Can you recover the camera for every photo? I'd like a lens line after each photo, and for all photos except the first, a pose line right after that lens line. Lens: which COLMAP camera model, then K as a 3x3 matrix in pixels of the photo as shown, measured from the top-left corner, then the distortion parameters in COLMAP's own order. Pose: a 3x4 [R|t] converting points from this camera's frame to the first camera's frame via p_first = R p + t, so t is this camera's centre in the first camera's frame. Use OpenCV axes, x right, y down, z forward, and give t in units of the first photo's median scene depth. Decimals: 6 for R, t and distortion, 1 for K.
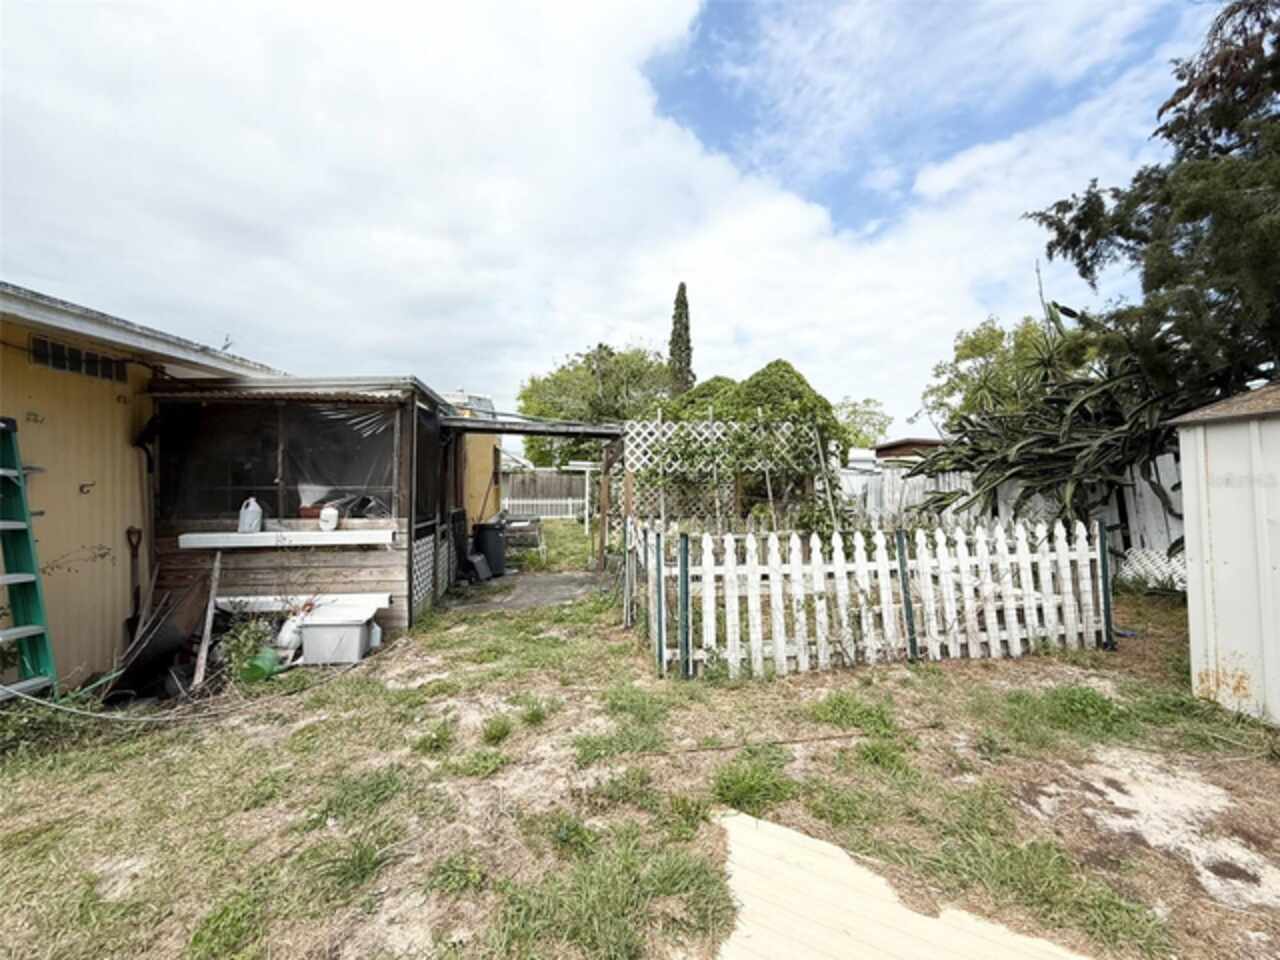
lens RADIAL K [[513.3, 0, 640.0], [0, 513.3, 480.0], [0, 0, 1]] dist [0.000164, -0.000006]
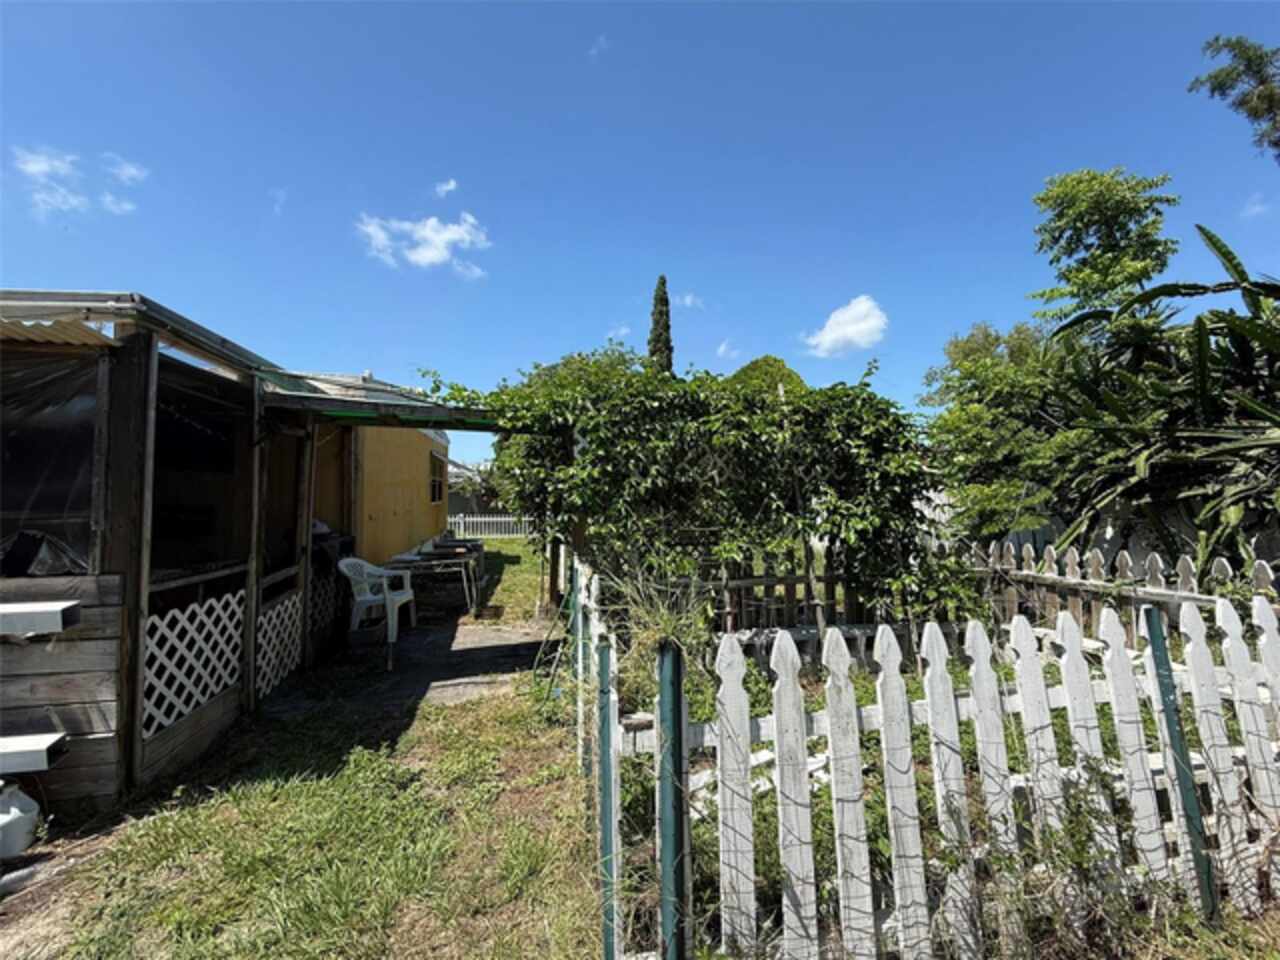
lens RADIAL K [[513.3, 0, 640.0], [0, 513.3, 480.0], [0, 0, 1]] dist [0.000164, -0.000006]
pose [[0.999311, -0.002747, 0.037006, 0.008640], [0.003659, 0.999691, -0.024603, -0.000938], [-0.036927, 0.024721, 0.999012, 0.107528]]
